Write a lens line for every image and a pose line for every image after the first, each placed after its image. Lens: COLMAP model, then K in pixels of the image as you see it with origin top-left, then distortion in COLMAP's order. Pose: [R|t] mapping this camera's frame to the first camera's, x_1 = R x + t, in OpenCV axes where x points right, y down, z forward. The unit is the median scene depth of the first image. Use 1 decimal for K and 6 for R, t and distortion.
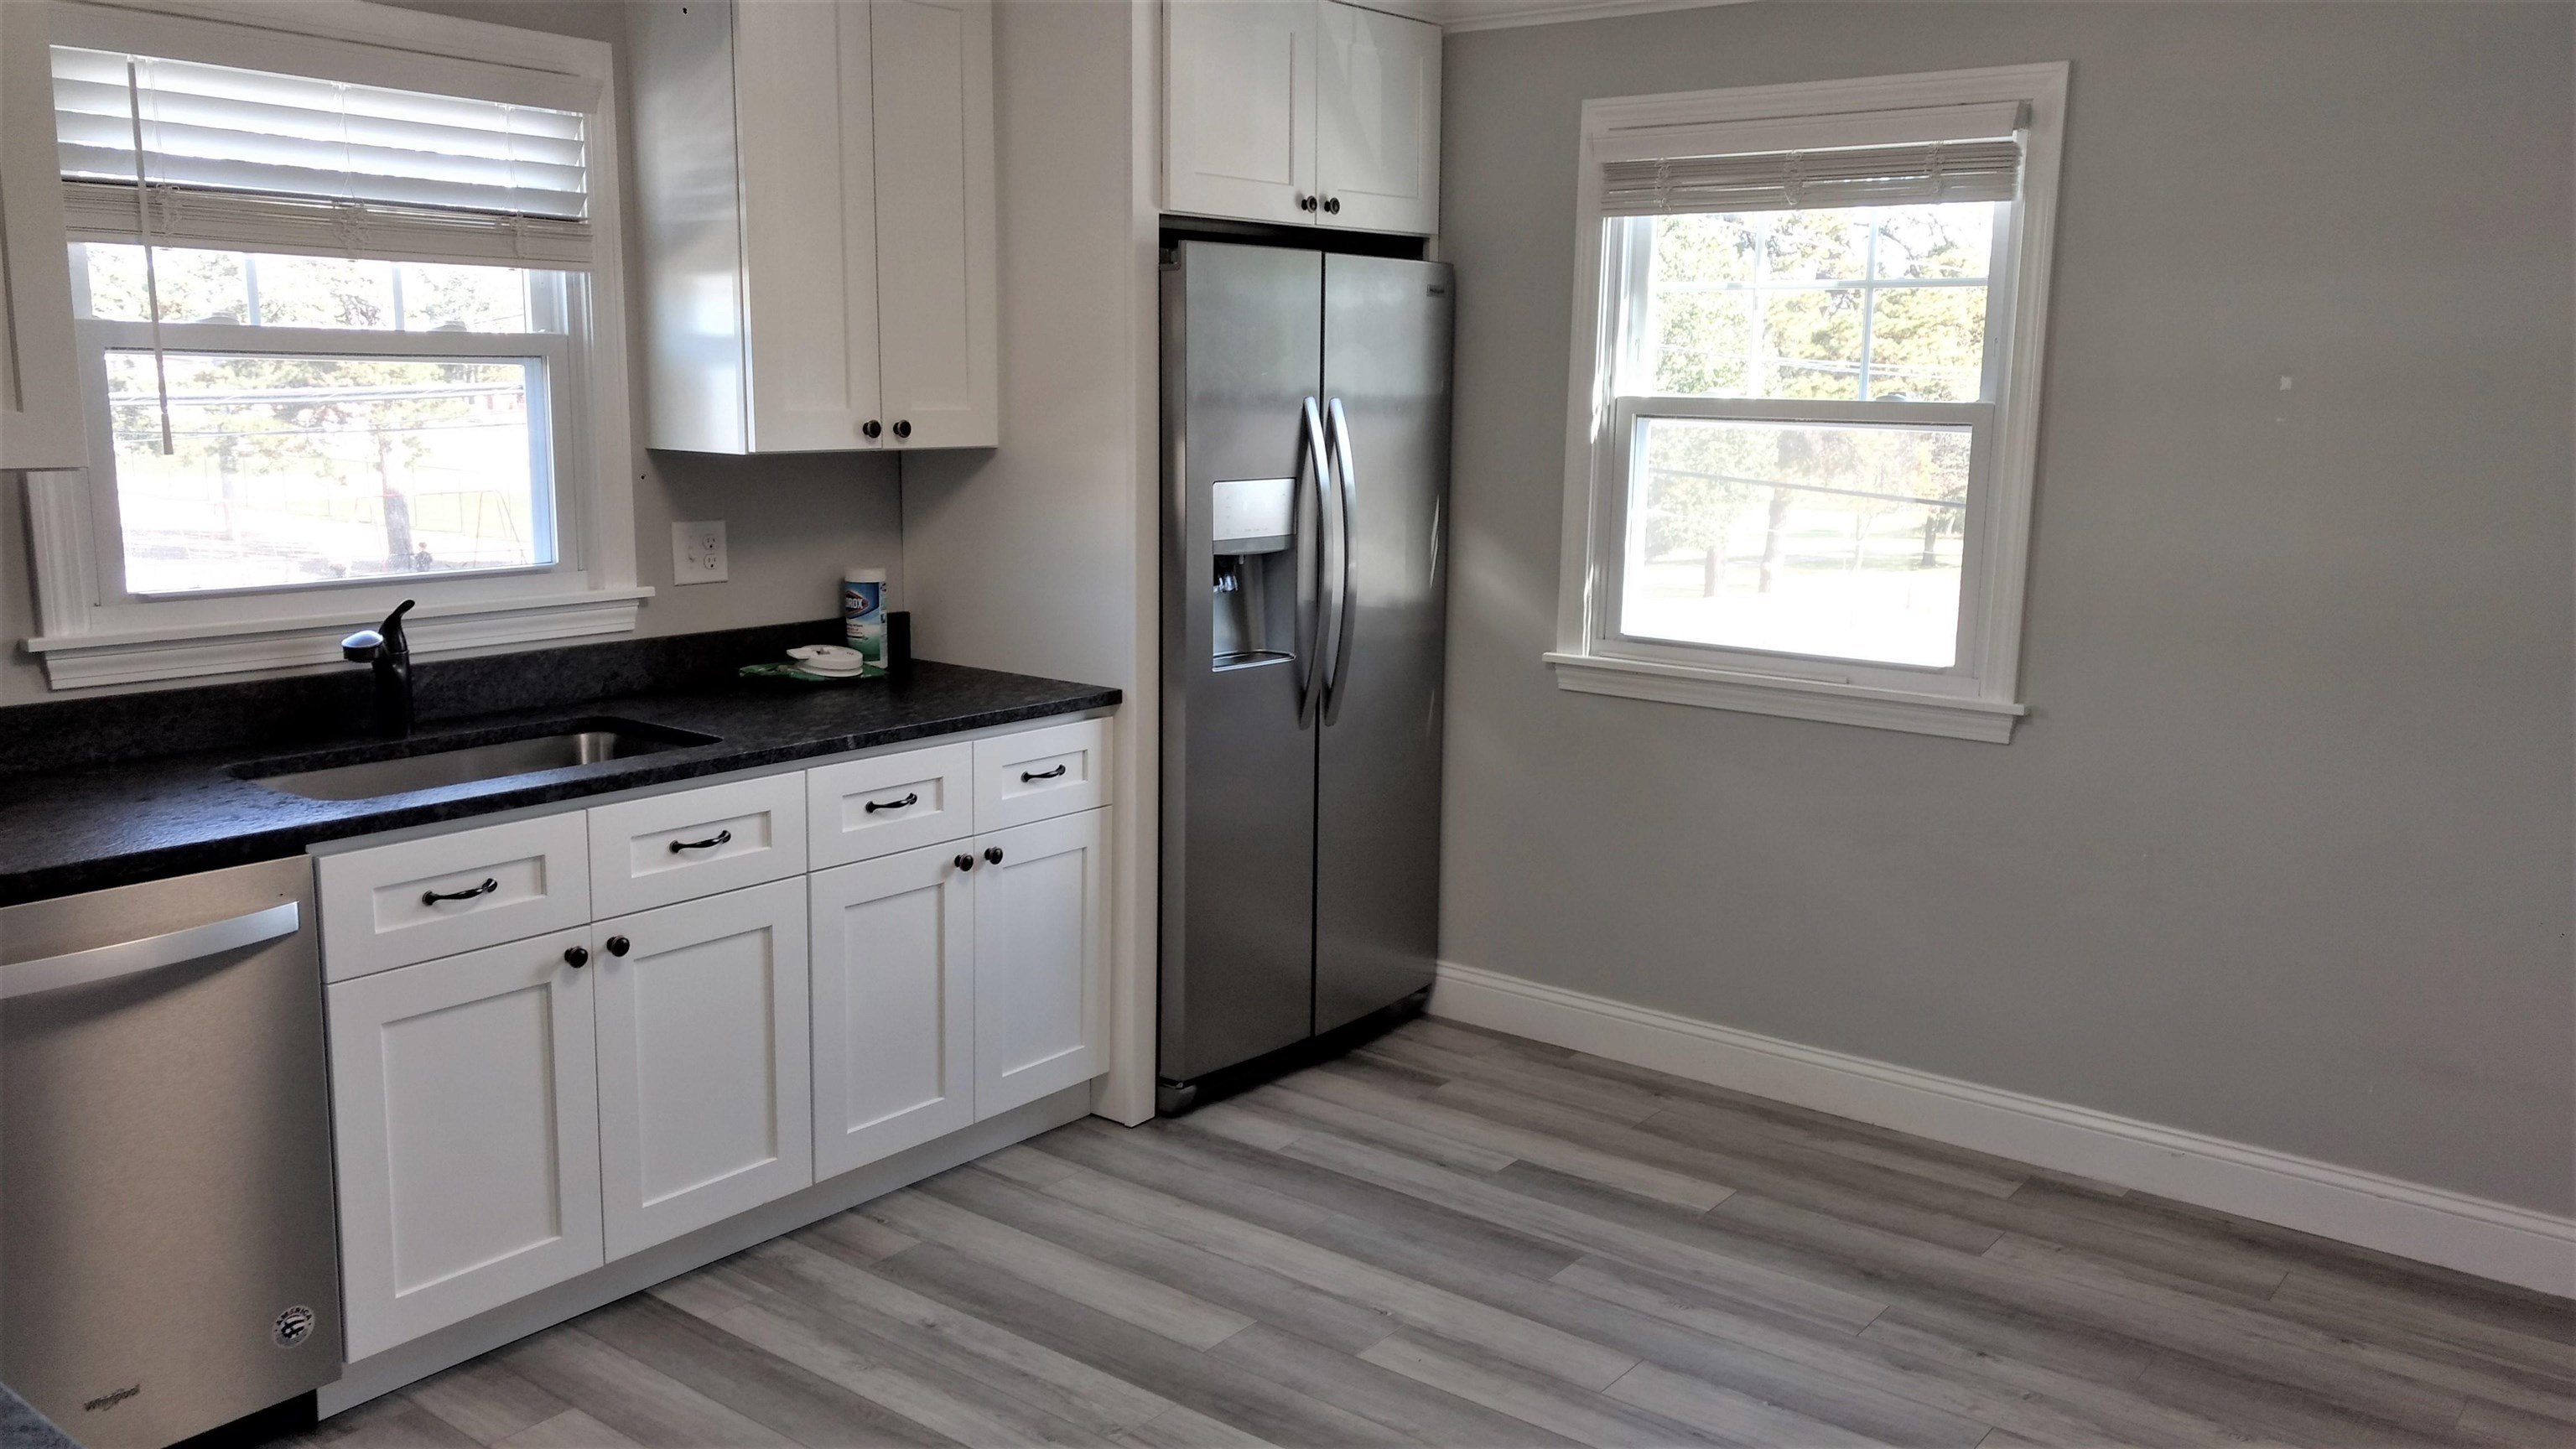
lens RADIAL K [[2038.6, 0, 1281.4], [0, 2038.6, 729.7], [0, 0, 1]] dist [0.058470, -0.002061]
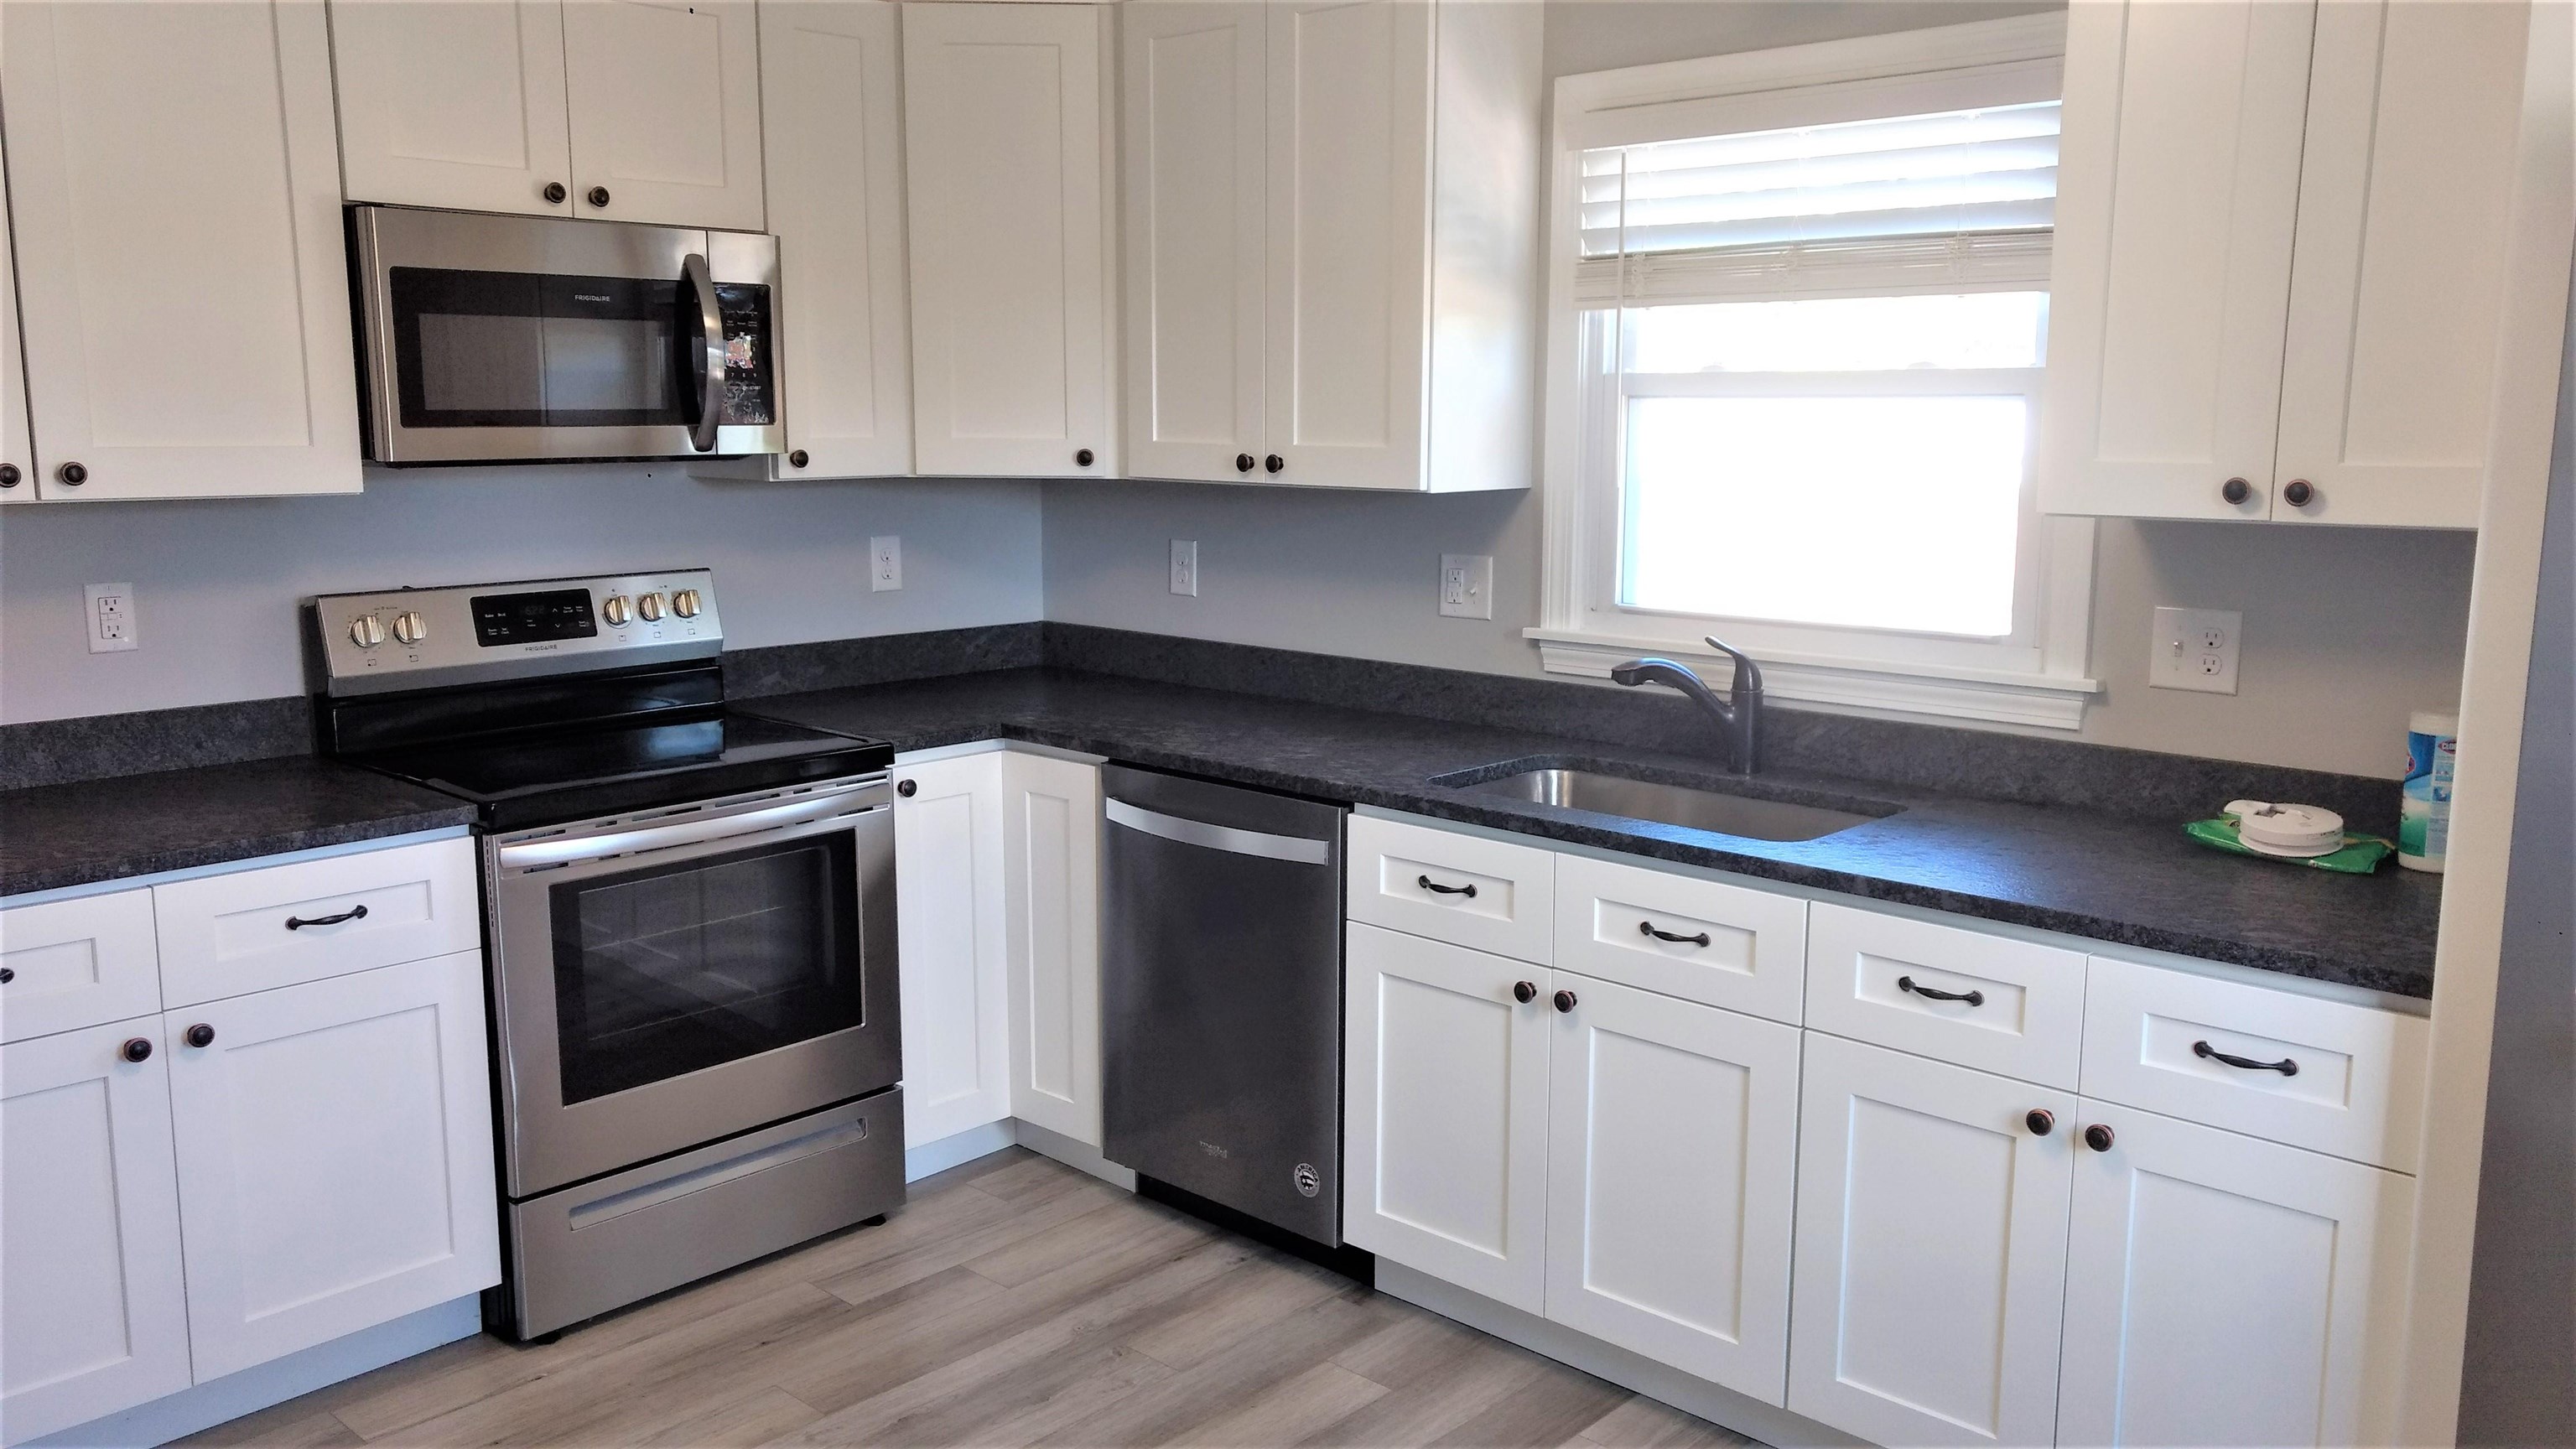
lens RADIAL K [[2038.6, 0, 1280.4], [0, 2038.6, 723.6], [0, 0, 1]] dist [0.058470, -0.002061]
pose [[-0.082313, 0.144577, -0.986064, 0.568668], [-0.178361, 0.971310, 0.157302, -0.137202], [0.980516, 0.188824, -0.054165, 0.826288]]
